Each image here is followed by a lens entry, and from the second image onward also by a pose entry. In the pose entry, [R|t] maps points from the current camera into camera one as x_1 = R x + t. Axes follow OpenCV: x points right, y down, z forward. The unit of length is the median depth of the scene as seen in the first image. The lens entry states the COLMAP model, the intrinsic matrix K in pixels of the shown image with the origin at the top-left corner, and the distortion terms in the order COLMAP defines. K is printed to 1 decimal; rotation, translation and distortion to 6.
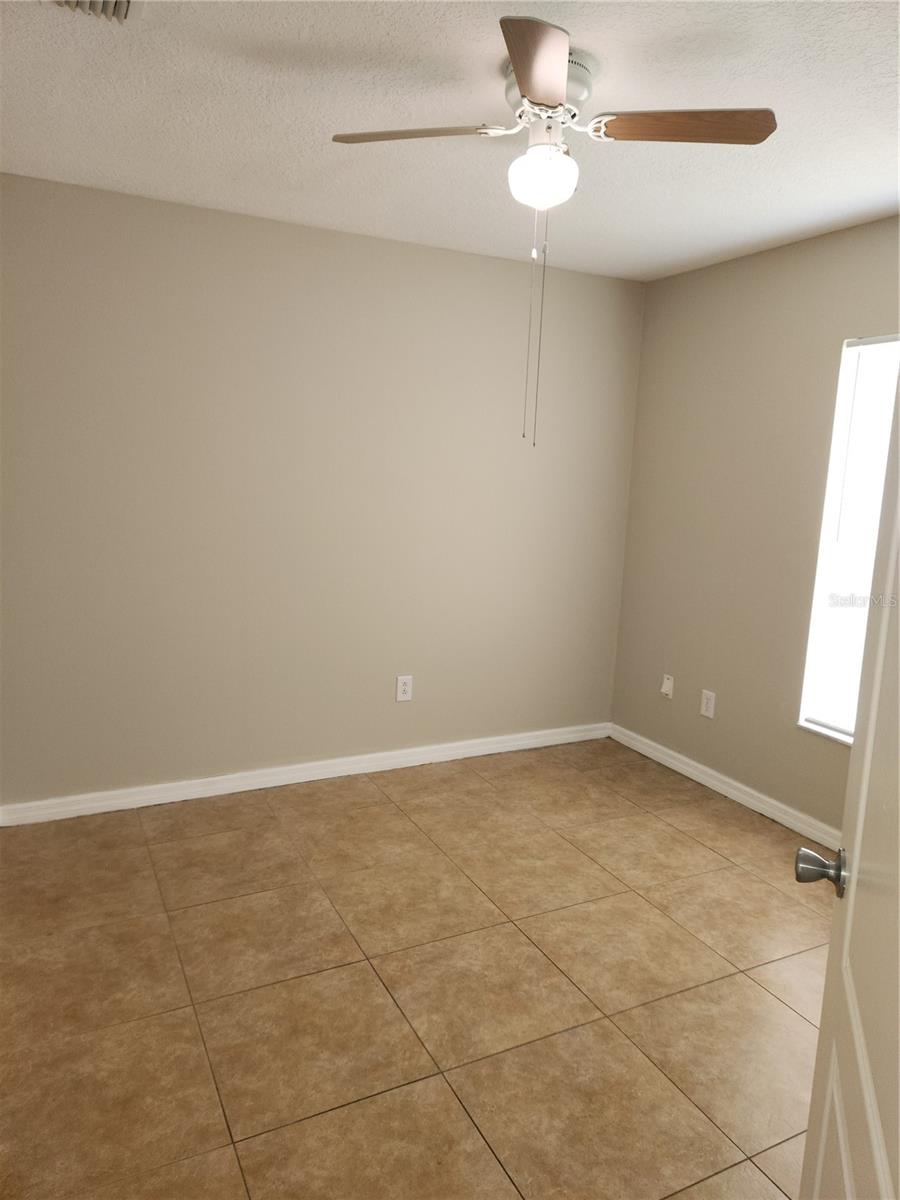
lens RADIAL K [[808.1, 0, 450.4], [0, 808.1, 598.1], [0, 0, 1]] dist [0.065181, -0.055224]
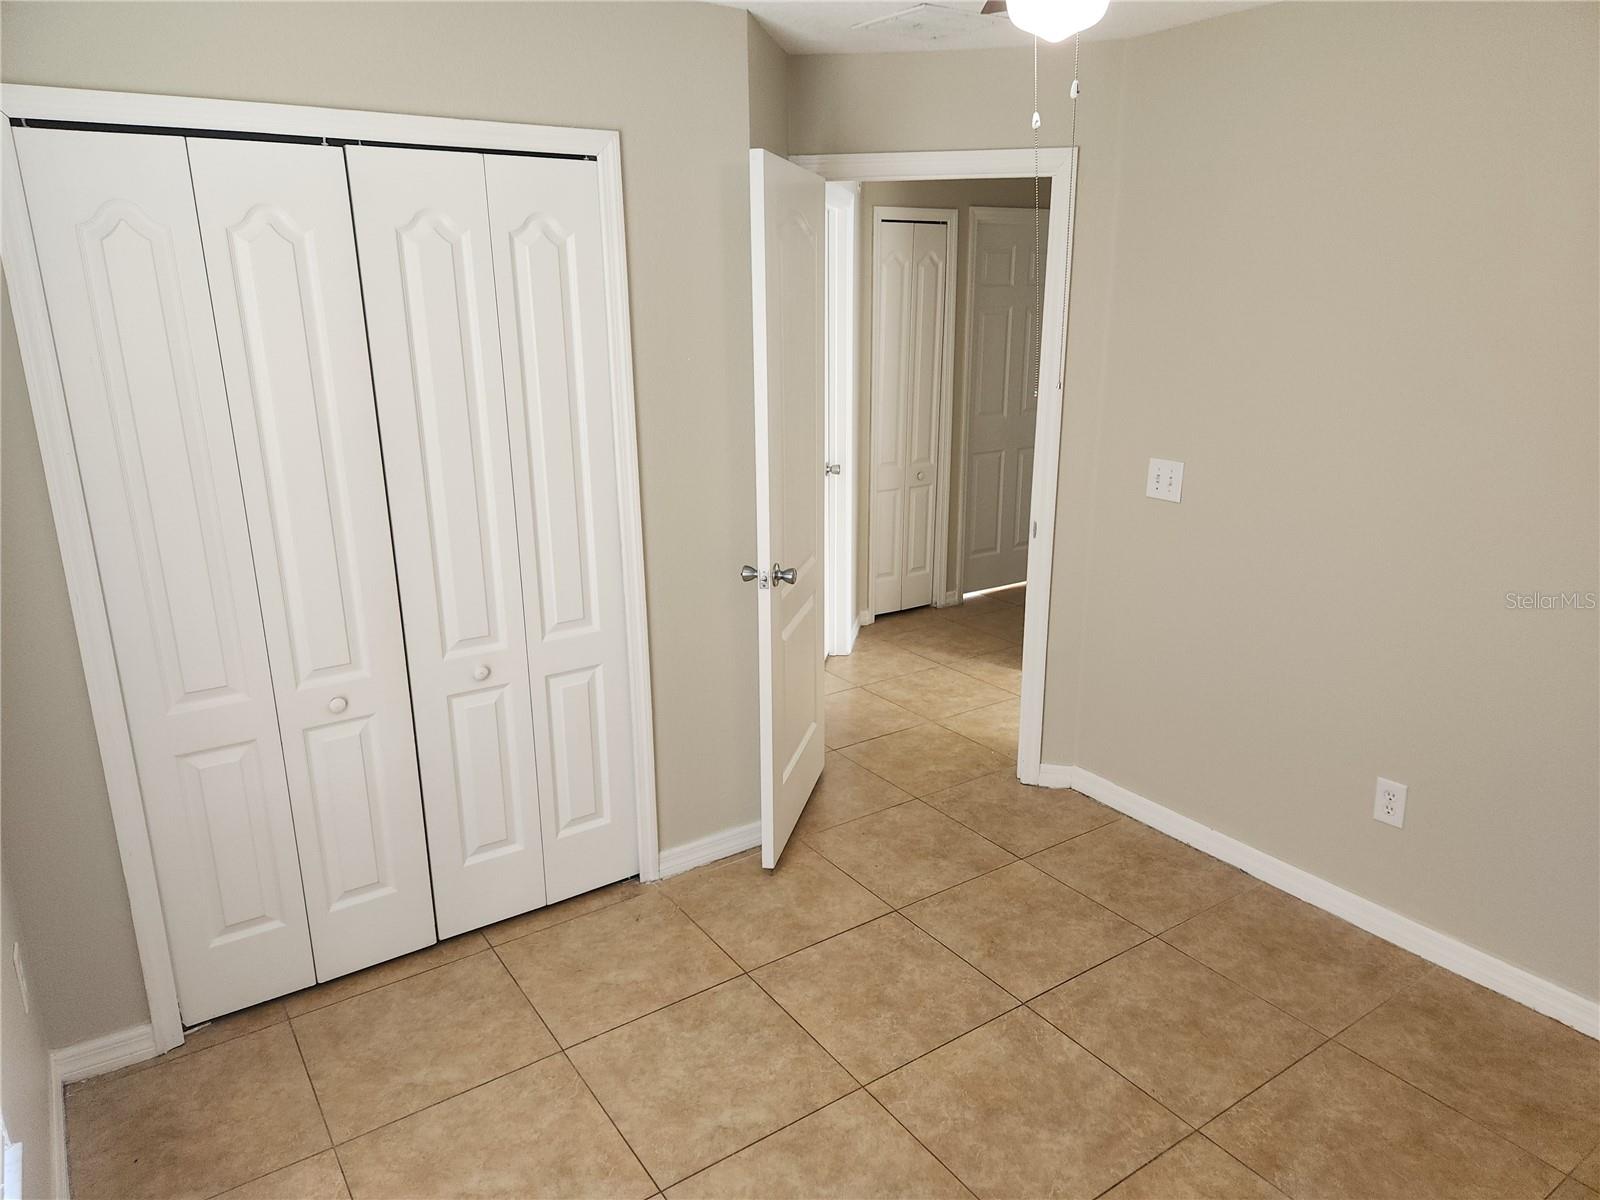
lens RADIAL K [[1077.5, 0, 799.0], [0, 1077.5, 601.1], [0, 0, 1]] dist [0.065181, -0.055224]
pose [[-0.991245, 0.006048, -0.131899, 0.409487], [-0.051723, 0.901329, 0.430036, -0.406826], [0.121485, 0.433093, -0.893125, 1.819744]]
